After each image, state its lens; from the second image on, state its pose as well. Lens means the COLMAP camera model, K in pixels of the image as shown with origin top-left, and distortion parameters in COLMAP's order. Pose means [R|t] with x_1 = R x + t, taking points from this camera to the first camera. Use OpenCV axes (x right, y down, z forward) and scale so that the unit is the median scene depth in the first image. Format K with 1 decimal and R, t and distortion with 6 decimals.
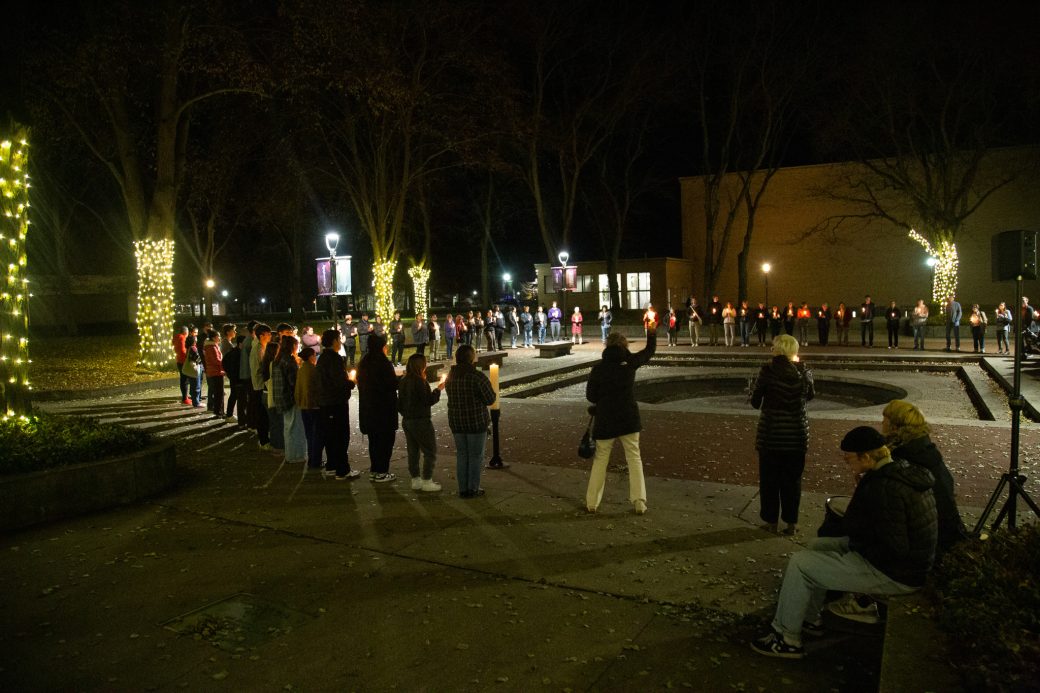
lens RADIAL K [[711.4, 0, 520.0], [0, 711.4, 346.5], [0, 0, 1]] dist [-0.068983, 0.004601]
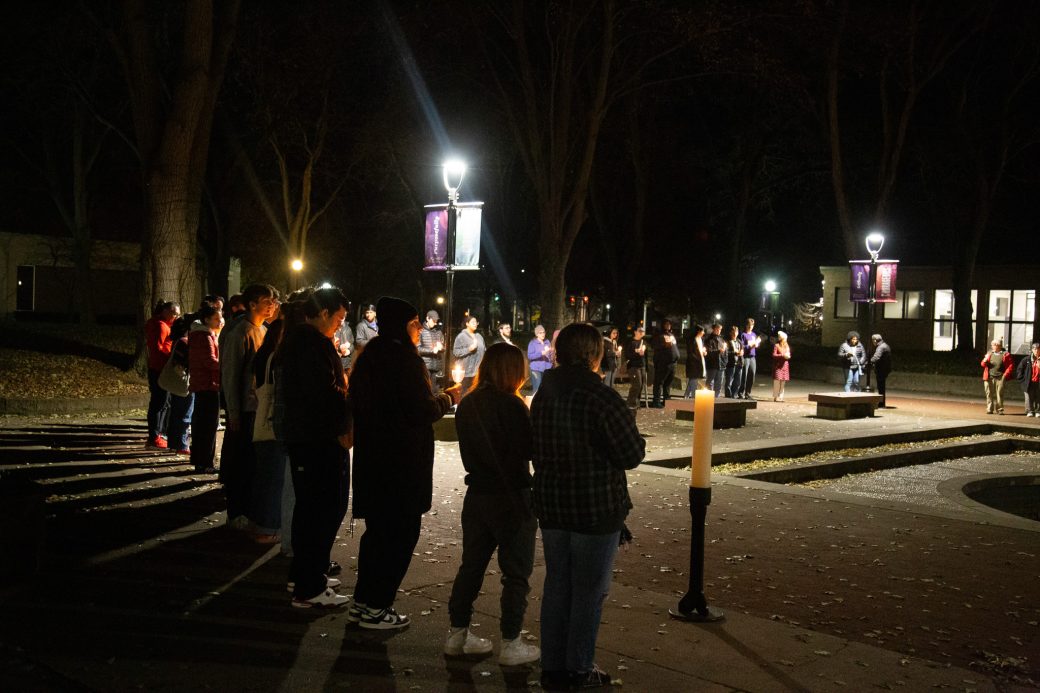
lens RADIAL K [[1121.6, 0, 520.0], [0, 1121.6, 346.5], [0, 0, 1]] dist [0.064411, 0.025482]
pose [[0.969787, 0.070673, -0.233493, 0.005994], [-0.081327, 0.996026, -0.036308, 0.013621], [0.229999, 0.054200, 0.971680, 0.108836]]
